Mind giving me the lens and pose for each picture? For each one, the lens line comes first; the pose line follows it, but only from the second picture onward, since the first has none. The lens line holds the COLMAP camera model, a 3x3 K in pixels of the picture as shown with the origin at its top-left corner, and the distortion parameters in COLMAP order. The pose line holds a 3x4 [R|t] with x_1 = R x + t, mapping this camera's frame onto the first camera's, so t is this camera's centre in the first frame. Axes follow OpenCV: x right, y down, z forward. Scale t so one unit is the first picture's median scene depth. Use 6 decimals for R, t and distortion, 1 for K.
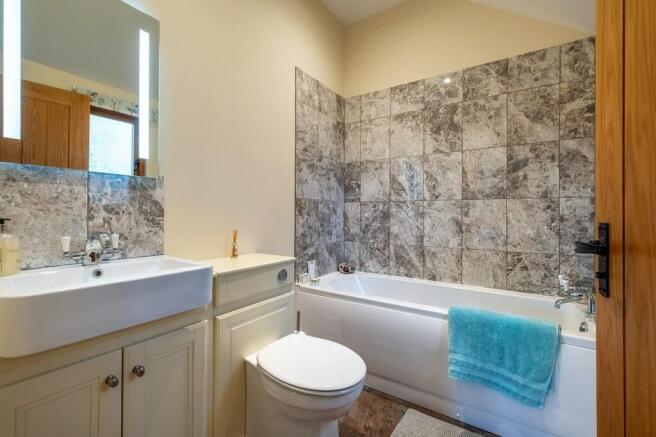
lens RADIAL K [[297.2, 0, 326.8], [0, 297.2, 216.8], [0, 0, 1]] dist [0.004748, 0.000458]
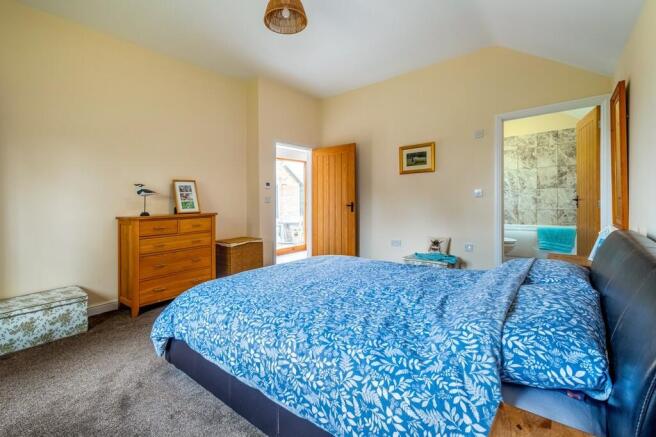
lens RADIAL K [[297.2, 0, 328.4], [0, 297.2, 216.1], [0, 0, 1]] dist [0.004748, 0.000458]
pose [[0.994603, -0.032181, -0.098641, -0.978892], [0.036384, 0.998492, 0.041109, 0.001598], [0.097169, -0.044476, 0.994274, -1.541896]]
